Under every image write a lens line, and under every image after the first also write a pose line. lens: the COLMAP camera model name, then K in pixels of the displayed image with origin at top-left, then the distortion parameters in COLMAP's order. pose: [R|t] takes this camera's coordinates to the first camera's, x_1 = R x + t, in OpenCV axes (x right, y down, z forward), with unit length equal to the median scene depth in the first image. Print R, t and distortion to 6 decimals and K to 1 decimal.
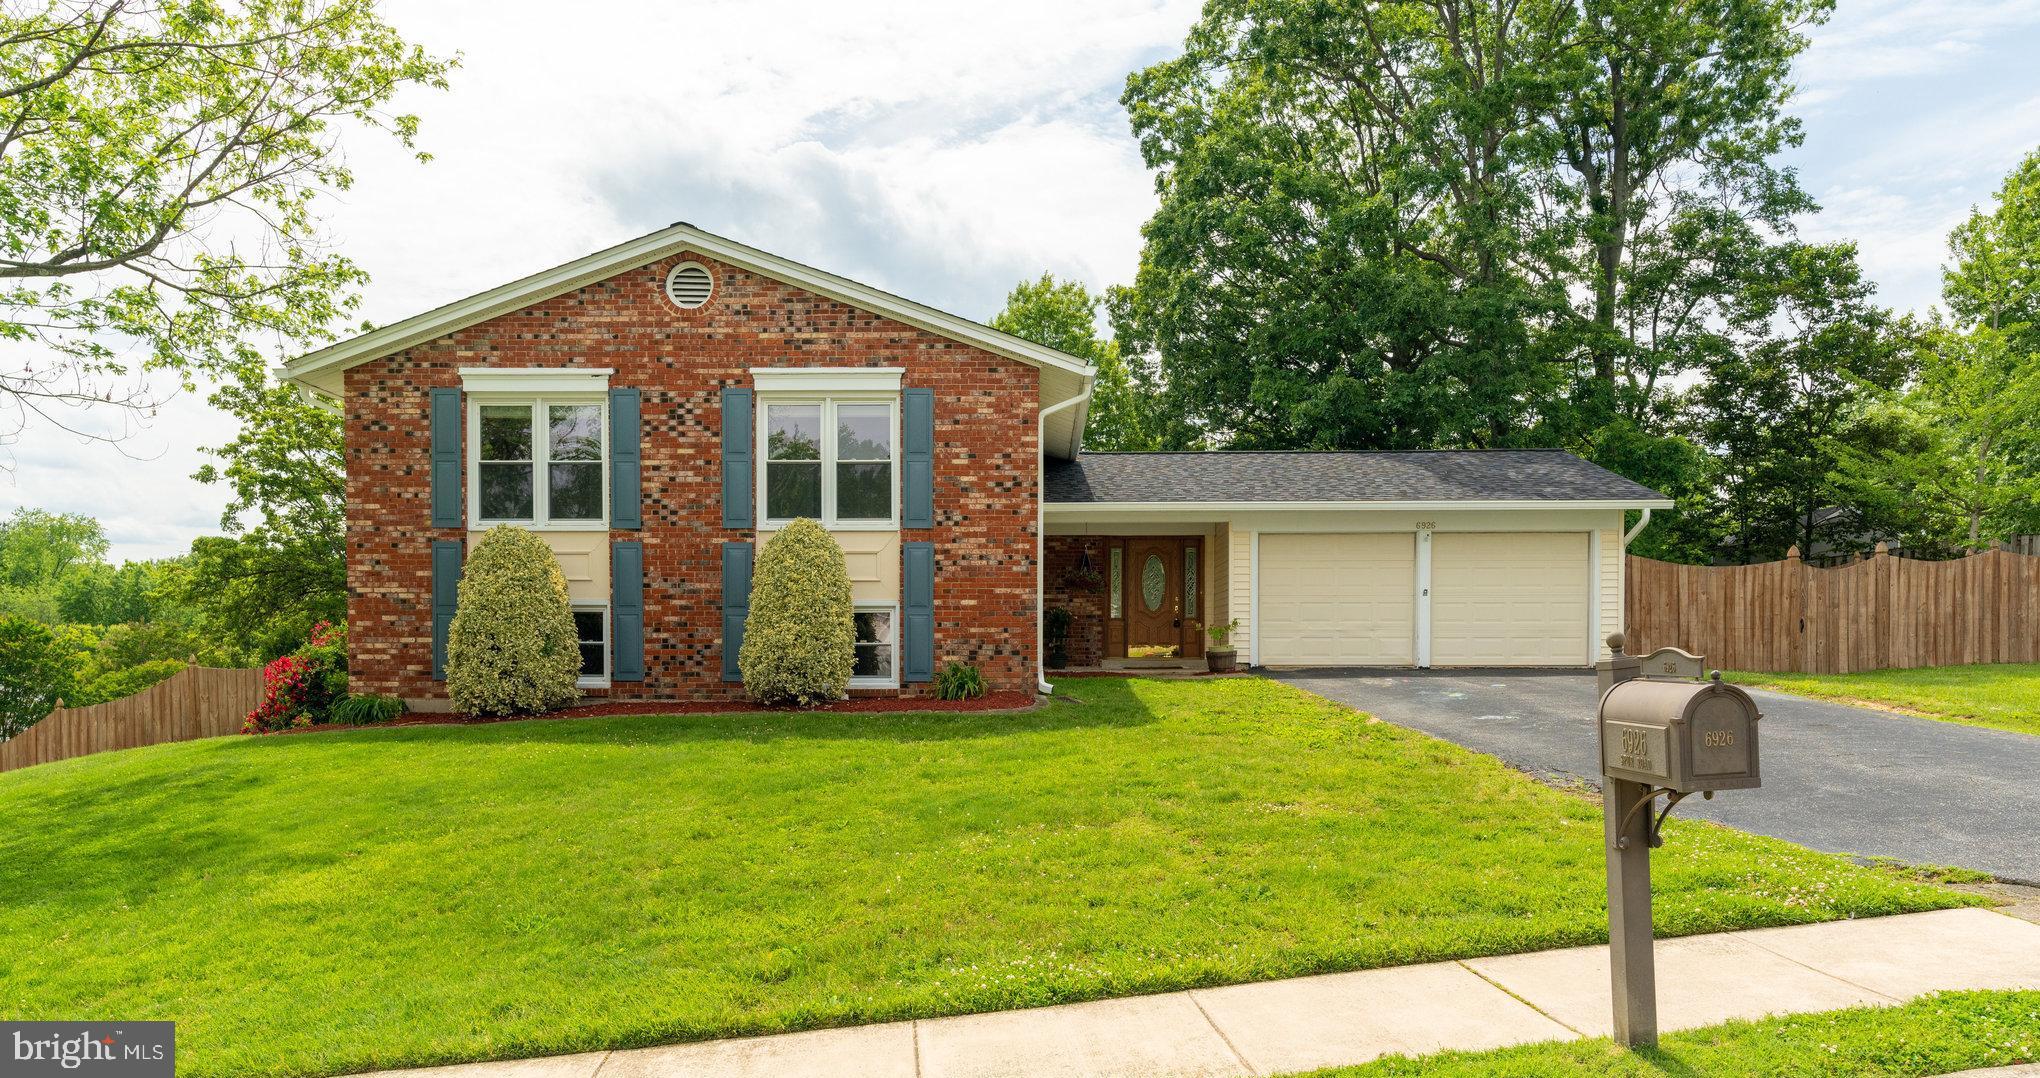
lens RADIAL K [[1321.0, 0, 1025.6], [0, 1321.0, 644.8], [0, 0, 1]] dist [-0.002961, 0.000121]
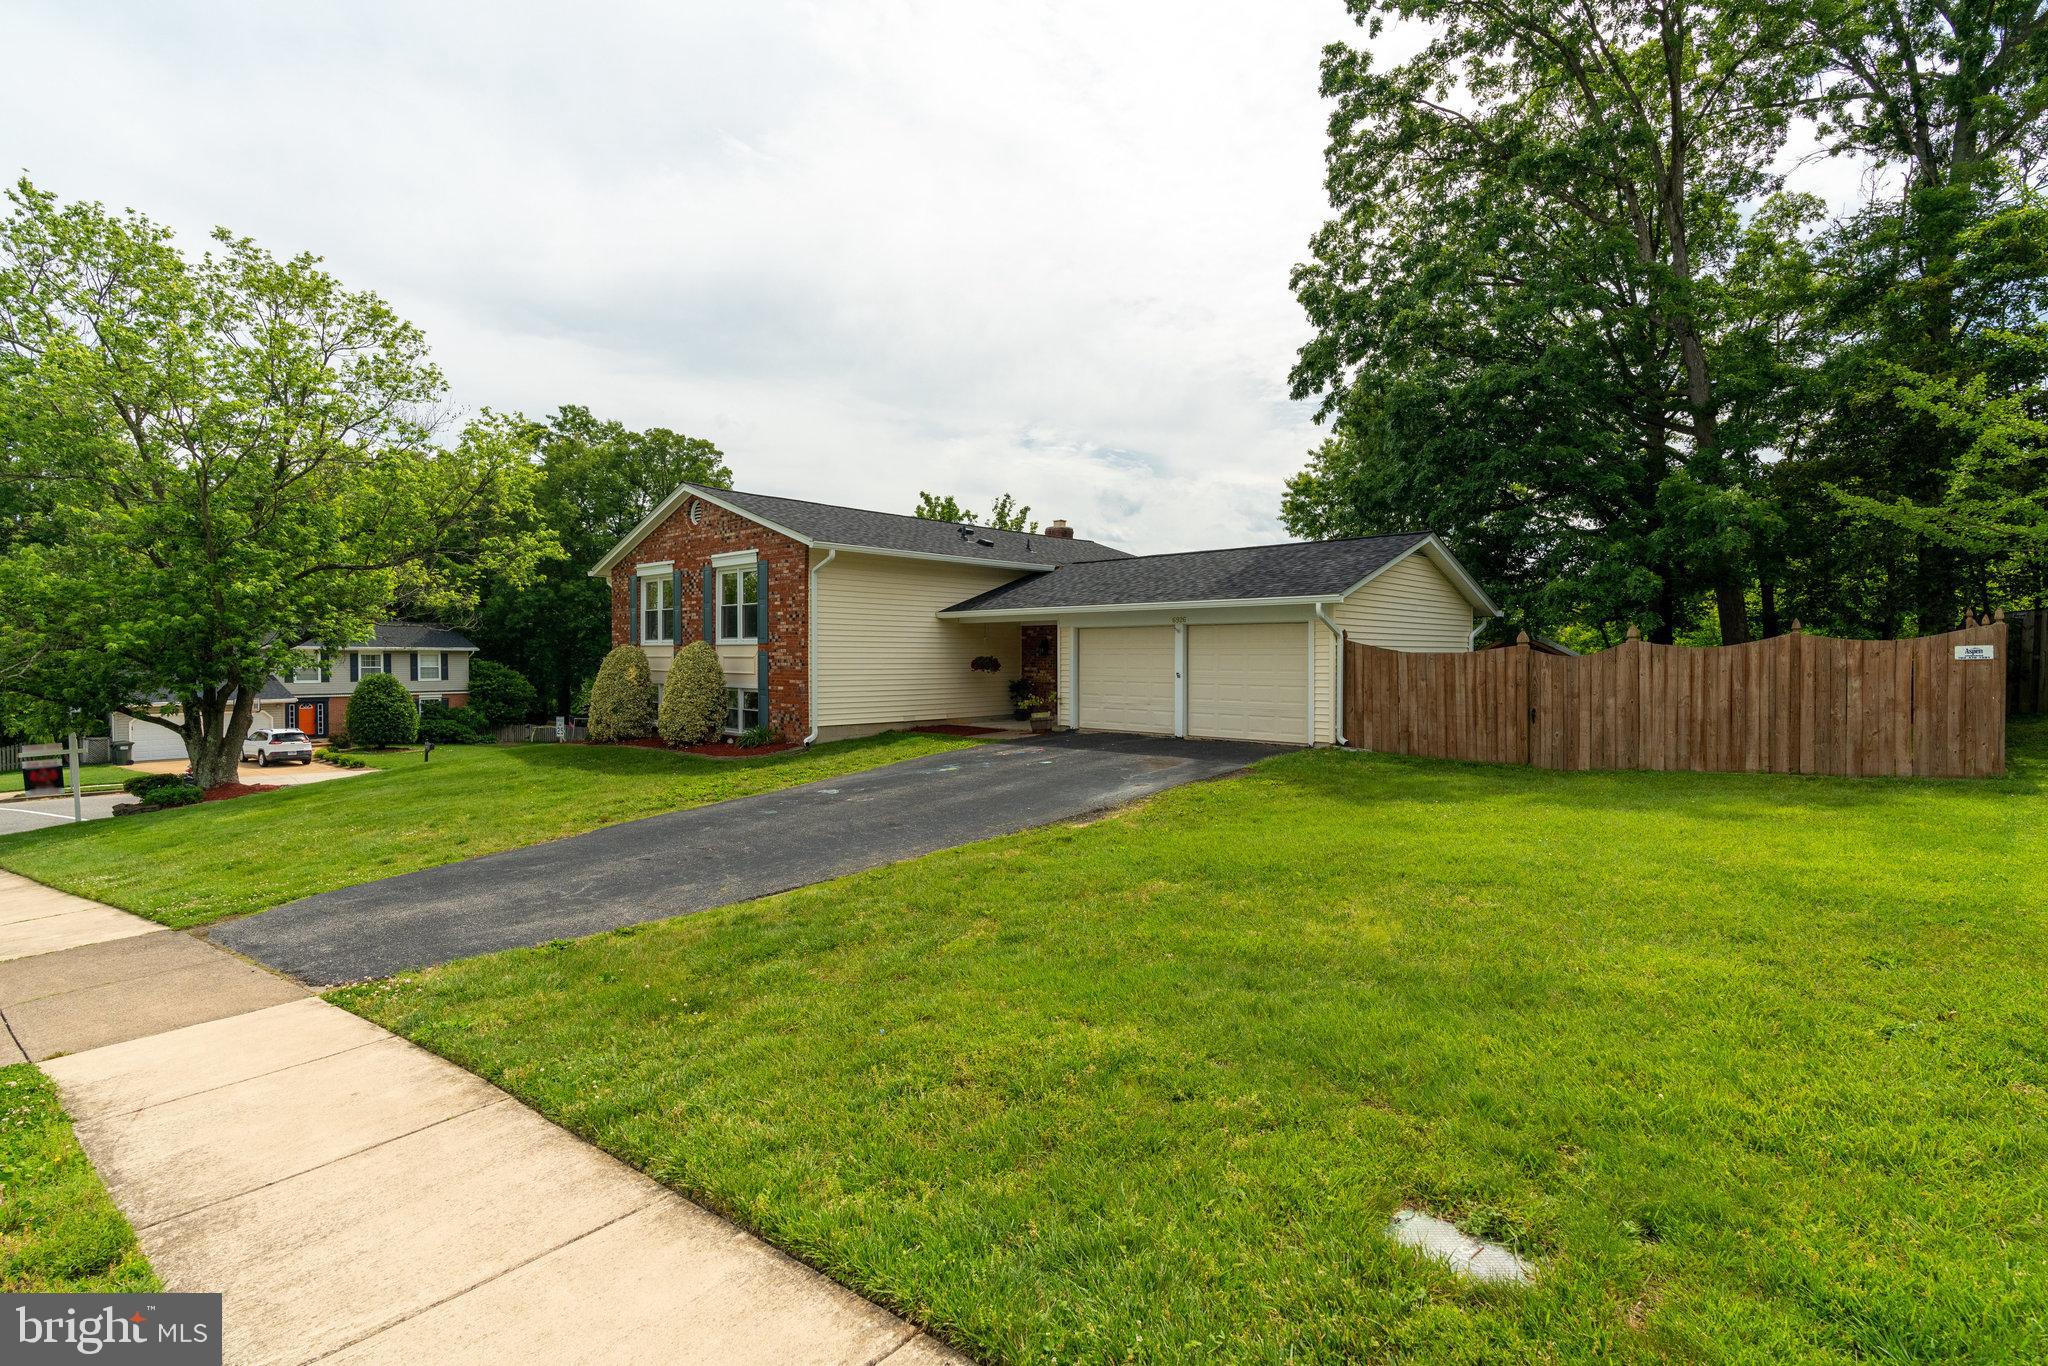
lens RADIAL K [[942.5, 0, 1025.6], [0, 942.5, 662.8], [0, 0, 1]] dist [-0.000585, 0.000127]
pose [[0.747313, 0.006244, -0.664443, 0.967074], [0.000181, 0.999954, 0.009600, -0.074639], [0.664472, -0.007294, 0.747278, 0.320614]]
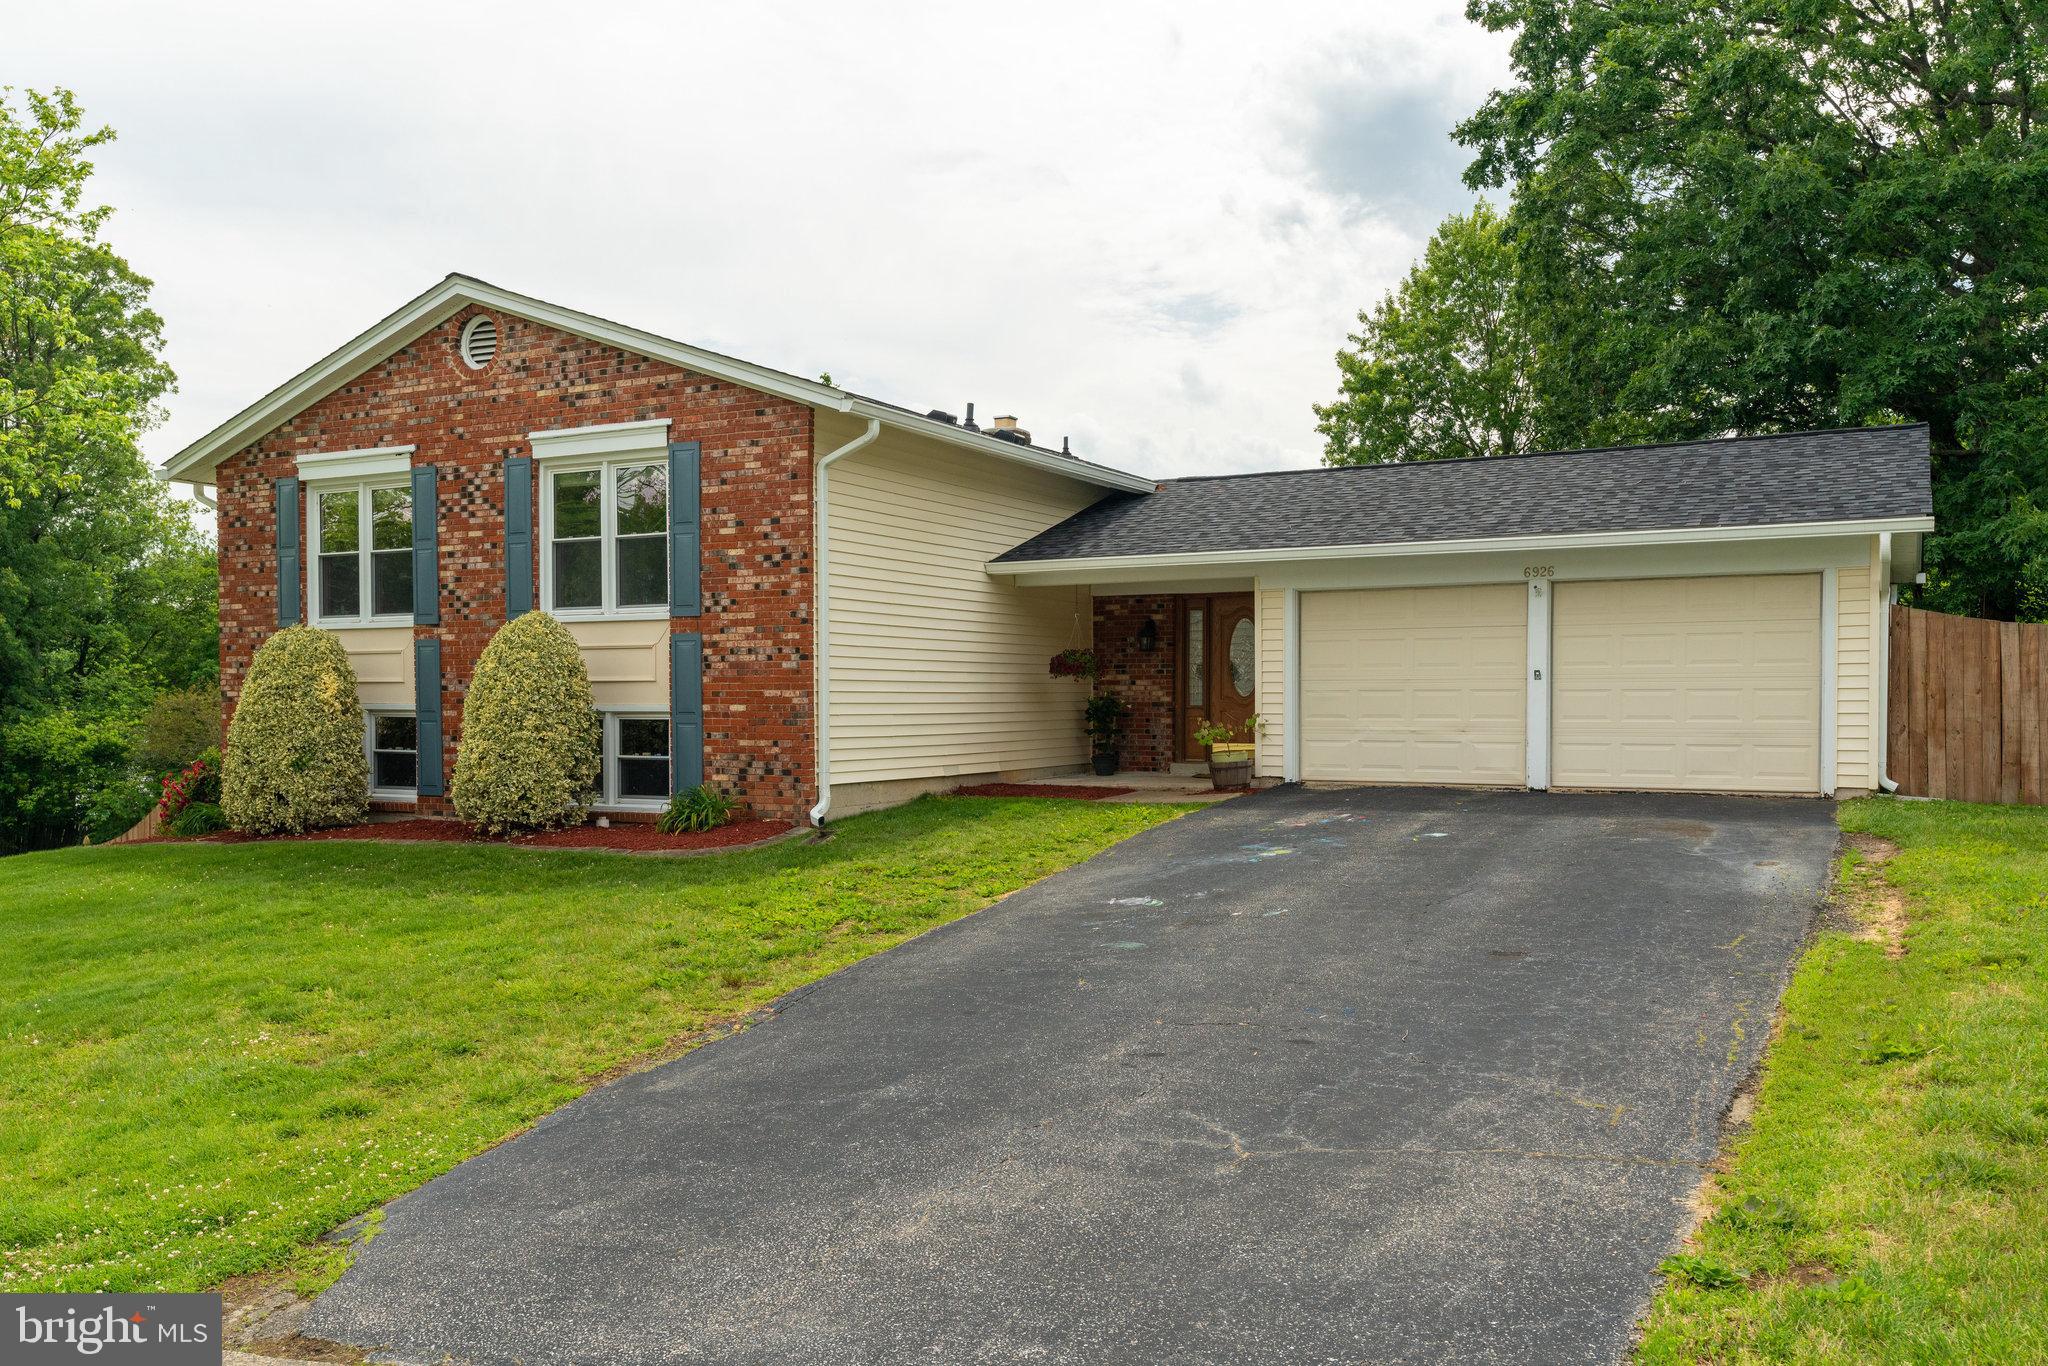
lens RADIAL K [[1641.4, 0, 1020.9], [0, 1641.4, 701.7], [0, 0, 1]] dist [0.008082, -0.004010]
pose [[0.888844, -0.000348, -0.458210, 0.558821], [0.005221, 0.999942, 0.009368, -0.044001], [0.458180, -0.010719, 0.888795, 0.199612]]
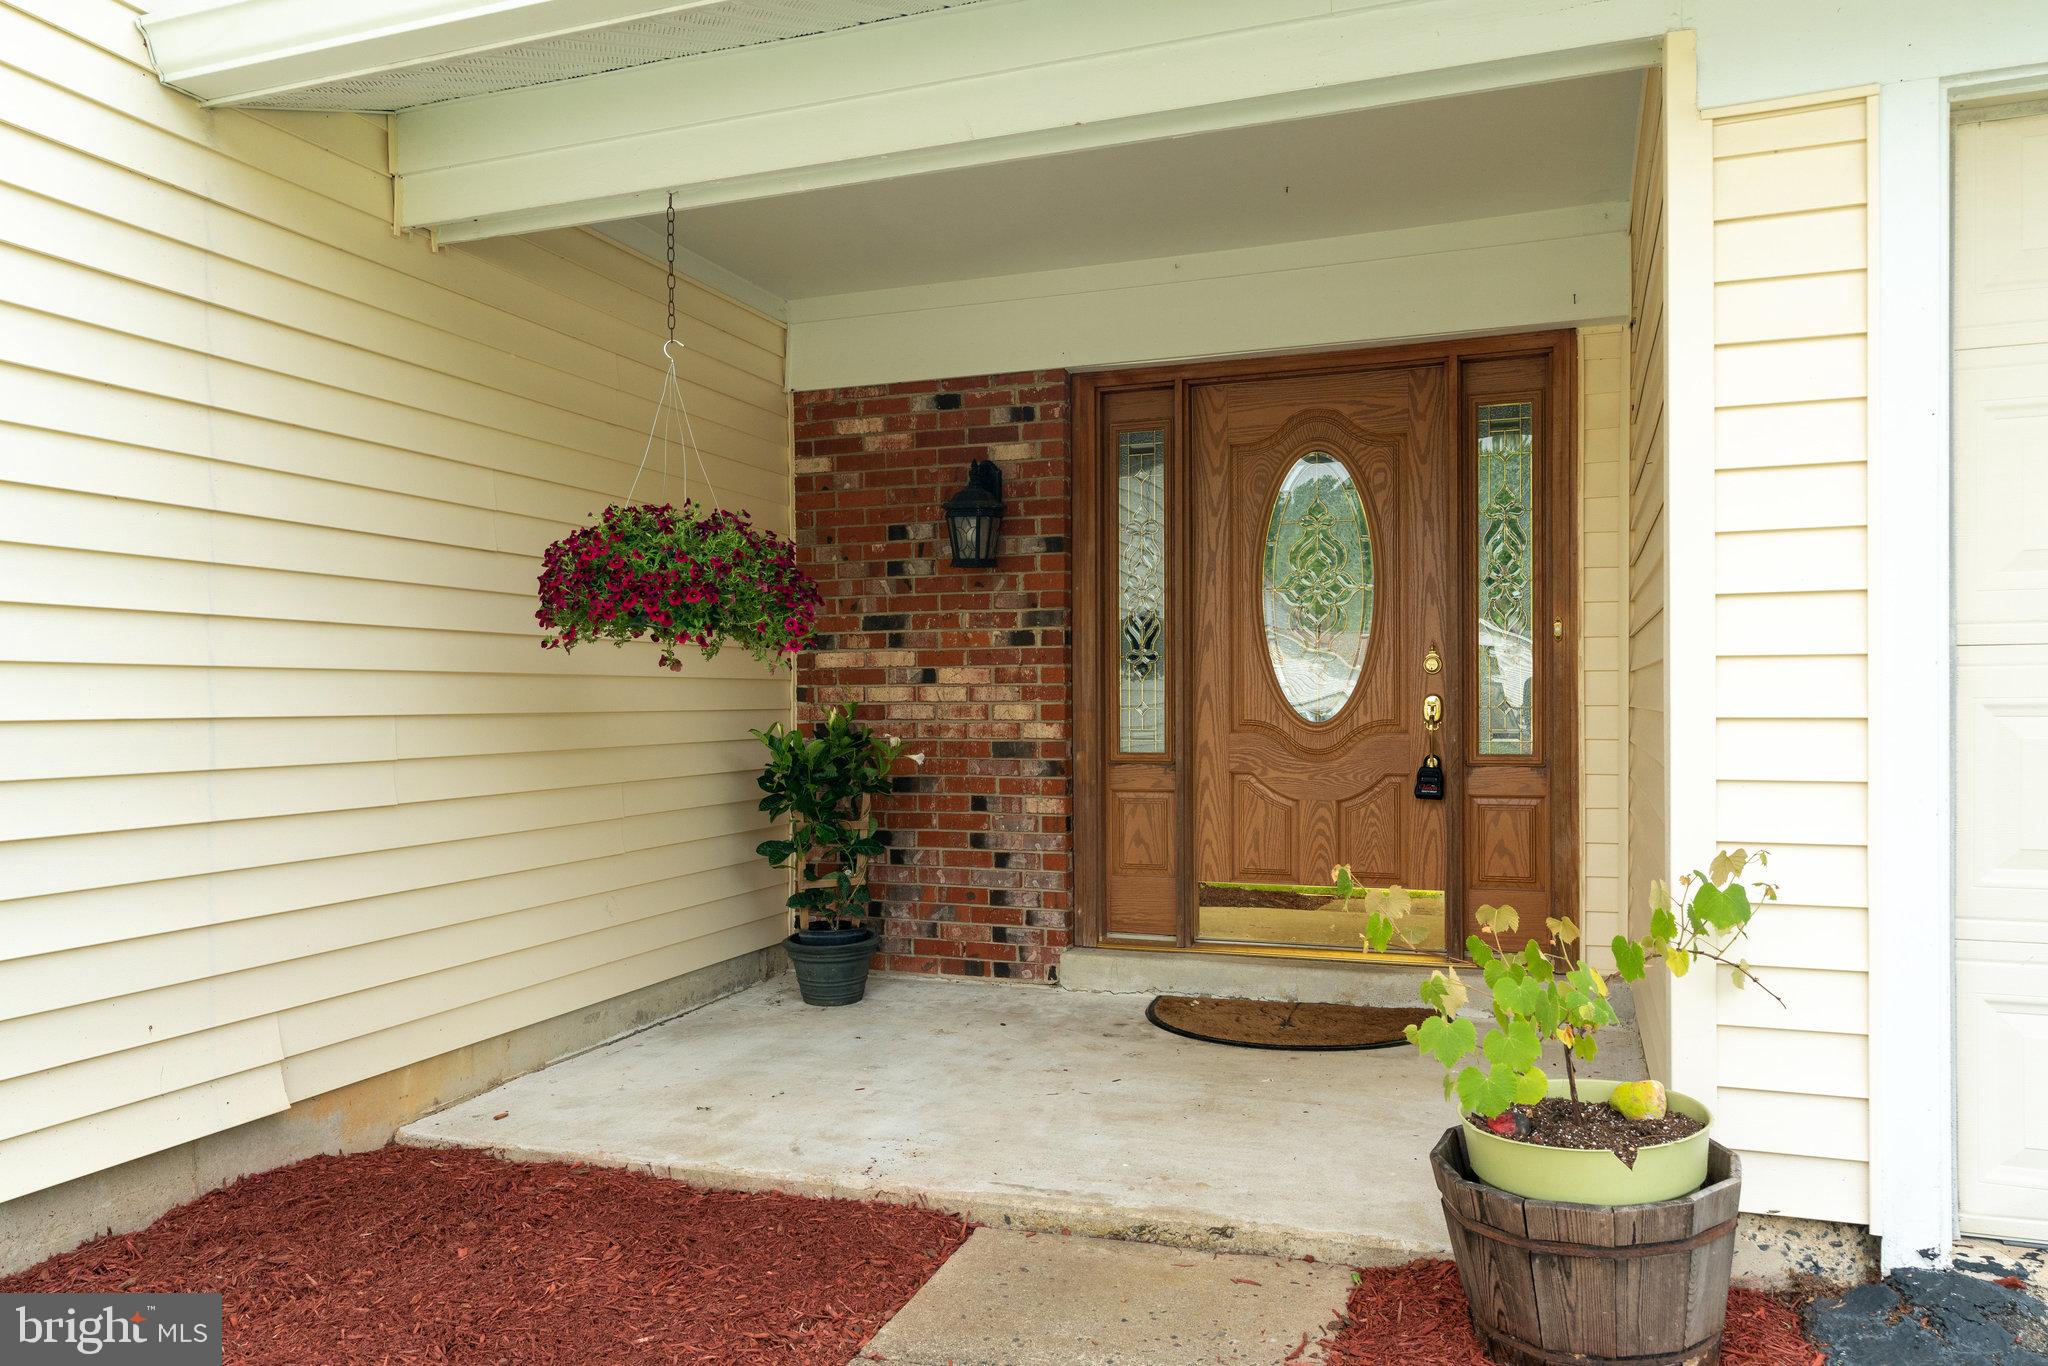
lens RADIAL K [[1464.0, 0, 1011.5], [0, 1464.0, 694.3], [0, 0, 1]] dist [0.001046, 0.000129]
pose [[0.946361, -0.007763, -0.323019, 0.175387], [0.008950, 0.999958, 0.002190, -0.042712], [0.322988, -0.004964, 0.946390, 1.068181]]
